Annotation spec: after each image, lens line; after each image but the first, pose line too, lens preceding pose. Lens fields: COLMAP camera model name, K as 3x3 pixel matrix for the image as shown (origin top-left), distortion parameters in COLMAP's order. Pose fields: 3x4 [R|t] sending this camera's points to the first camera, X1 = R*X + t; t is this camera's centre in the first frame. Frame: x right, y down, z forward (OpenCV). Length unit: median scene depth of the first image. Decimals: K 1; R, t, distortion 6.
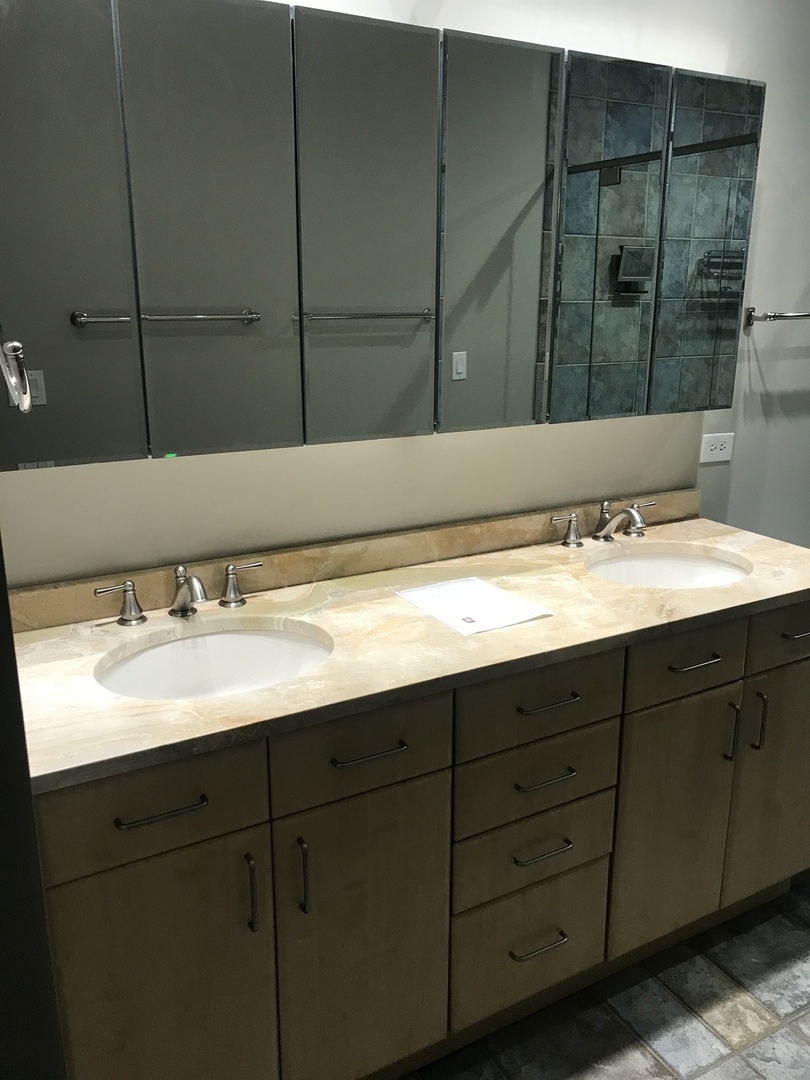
lens RADIAL K [[886.4, 0, 413.3], [0, 886.4, 521.7], [0, 0, 1]] dist [0.061345, -0.104169]
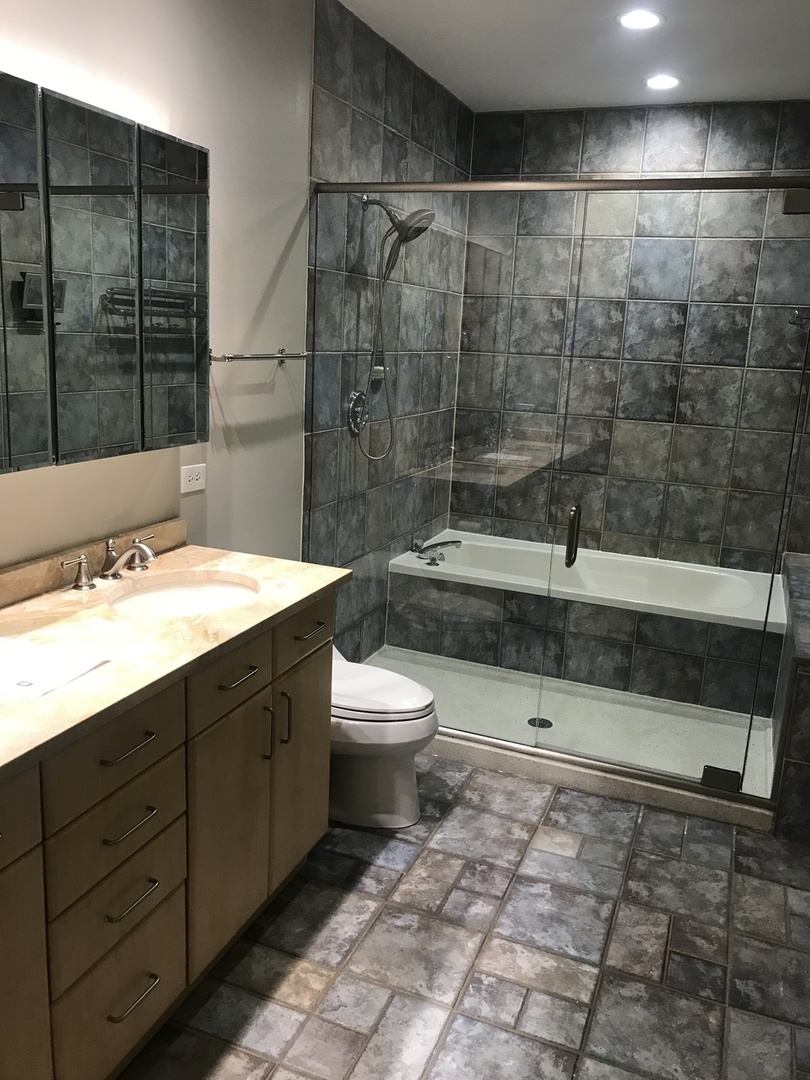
lens RADIAL K [[885.1, 0, 409.3], [0, 885.1, 538.5], [0, 0, 1]] dist [0.010857, 0.003523]
pose [[0.760928, -0.109709, 0.639494, -0.163838], [0.117752, 0.992585, 0.030173, -0.014384], [-0.638062, 0.052342, 0.768204, 0.028150]]
